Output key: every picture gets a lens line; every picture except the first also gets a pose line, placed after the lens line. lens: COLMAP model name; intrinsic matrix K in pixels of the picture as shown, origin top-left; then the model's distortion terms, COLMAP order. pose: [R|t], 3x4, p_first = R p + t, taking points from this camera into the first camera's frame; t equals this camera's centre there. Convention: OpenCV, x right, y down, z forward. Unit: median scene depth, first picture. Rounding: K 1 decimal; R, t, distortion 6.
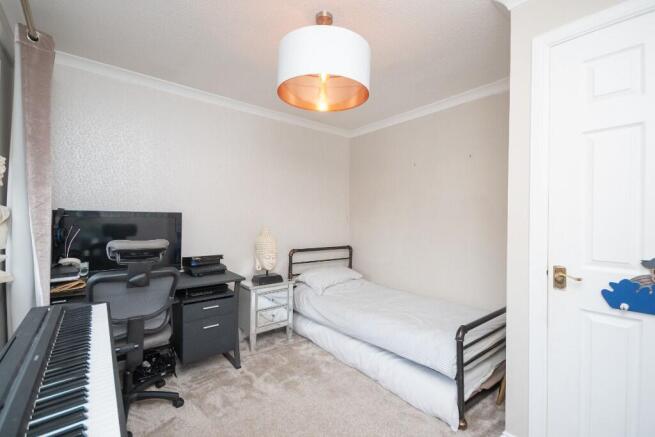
lens RADIAL K [[287.7, 0, 327.5], [0, 287.7, 218.5], [0, 0, 1]] dist [0.000483, 0.000021]
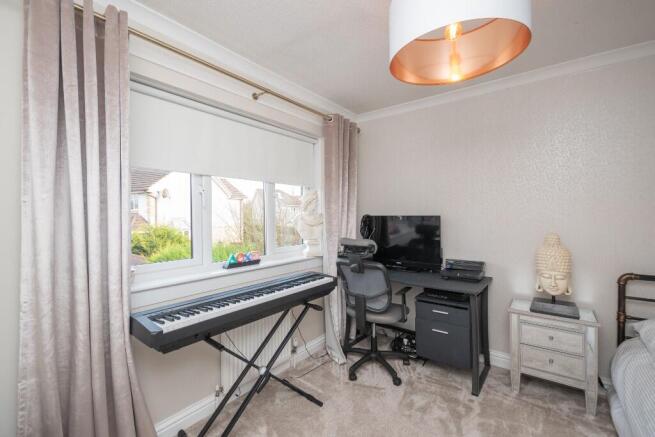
lens RADIAL K [[287.7, 0, 327.5], [0, 287.7, 218.5], [0, 0, 1]] dist [0.000483, 0.000021]
pose [[0.229023, 0.000228, -0.973421, 0.461526], [0.004466, 0.999989, 0.001285, -0.015093], [0.973411, -0.004641, 0.229019, 0.397382]]
